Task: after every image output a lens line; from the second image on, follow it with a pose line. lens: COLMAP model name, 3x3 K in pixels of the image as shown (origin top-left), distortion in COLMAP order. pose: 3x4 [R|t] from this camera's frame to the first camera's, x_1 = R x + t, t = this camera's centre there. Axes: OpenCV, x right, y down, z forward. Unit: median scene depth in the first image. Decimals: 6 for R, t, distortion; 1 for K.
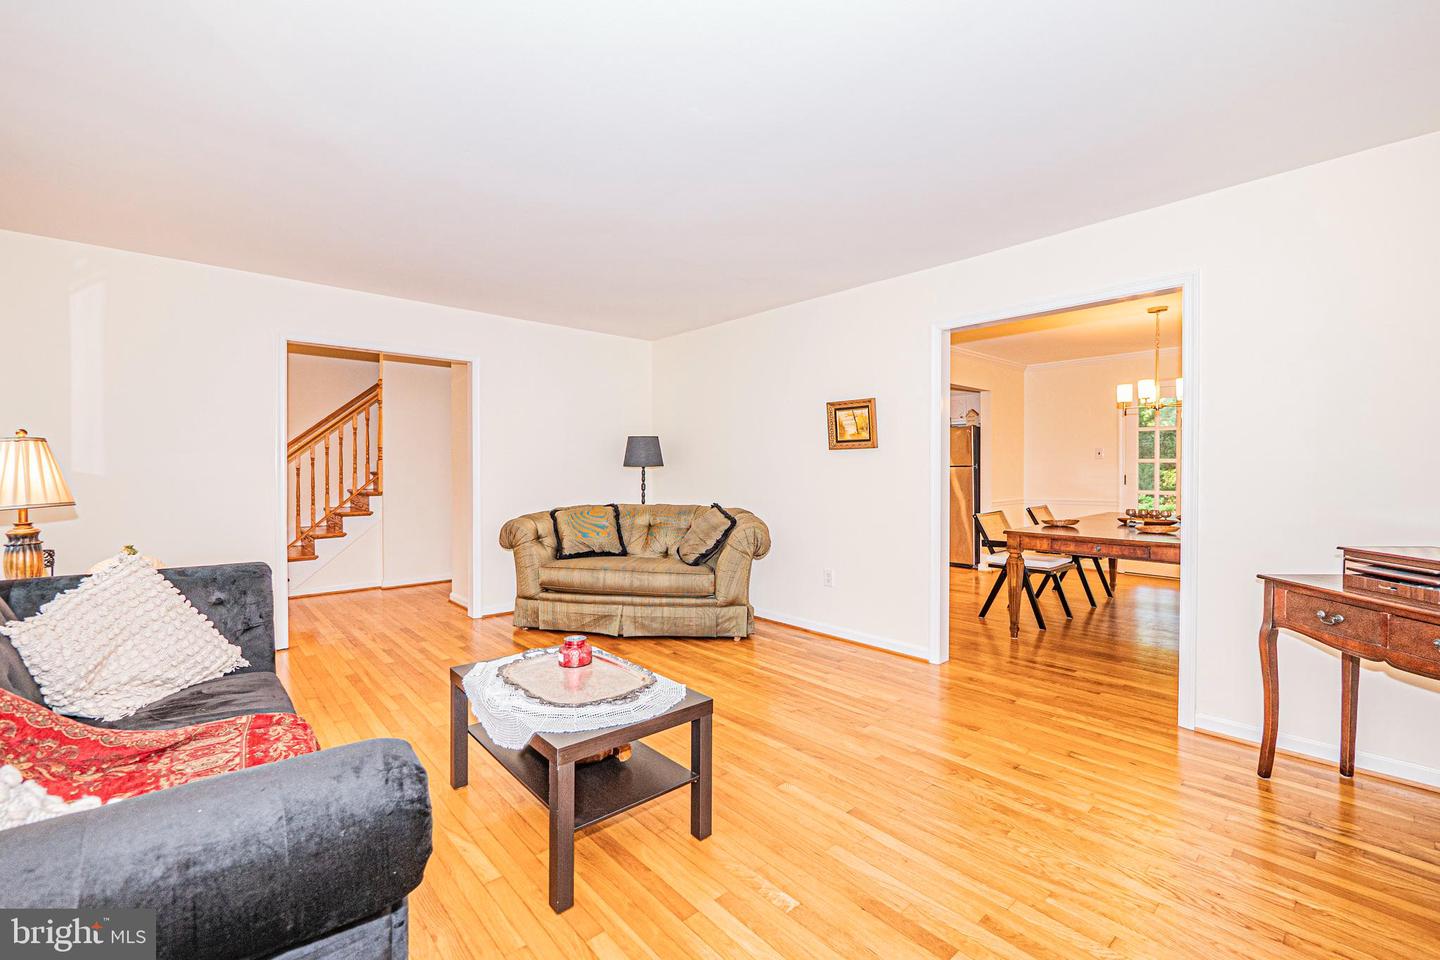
lens RADIAL K [[608.0, 0, 719.2], [0, 608.0, 476.0], [0, 0, 1]] dist [-0.005740, 0.000432]
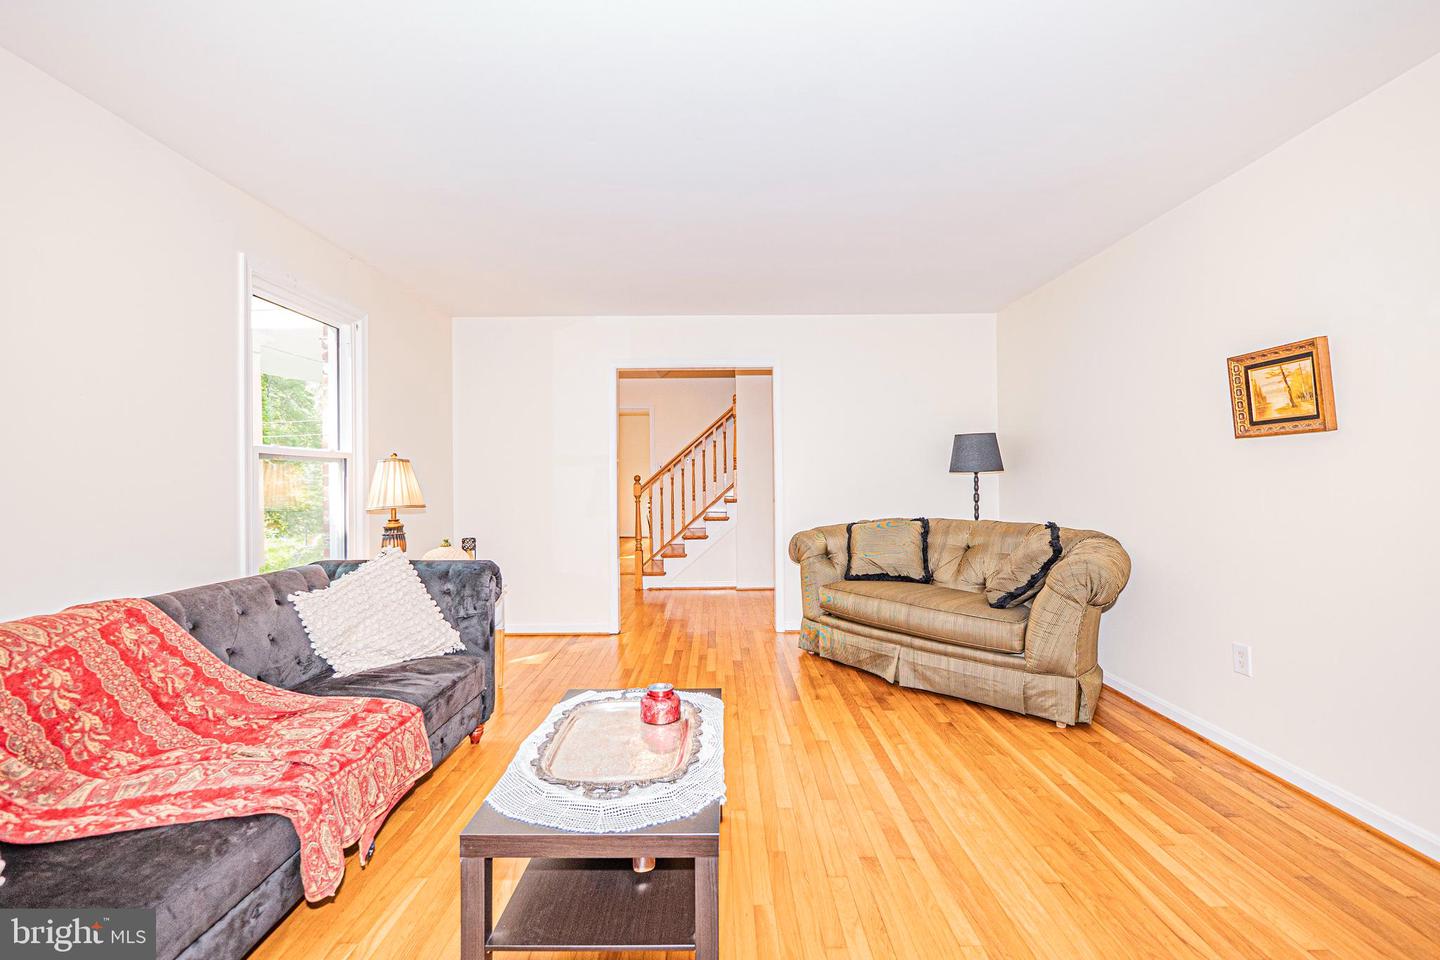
lens RADIAL K [[608.0, 0, 719.2], [0, 608.0, 476.0], [0, 0, 1]] dist [-0.005740, 0.000432]
pose [[0.749126, -0.010839, -0.662339, 0.196127], [0.003067, 0.999912, -0.012894, -0.001458], [0.662421, 0.007628, 0.749093, 0.242296]]
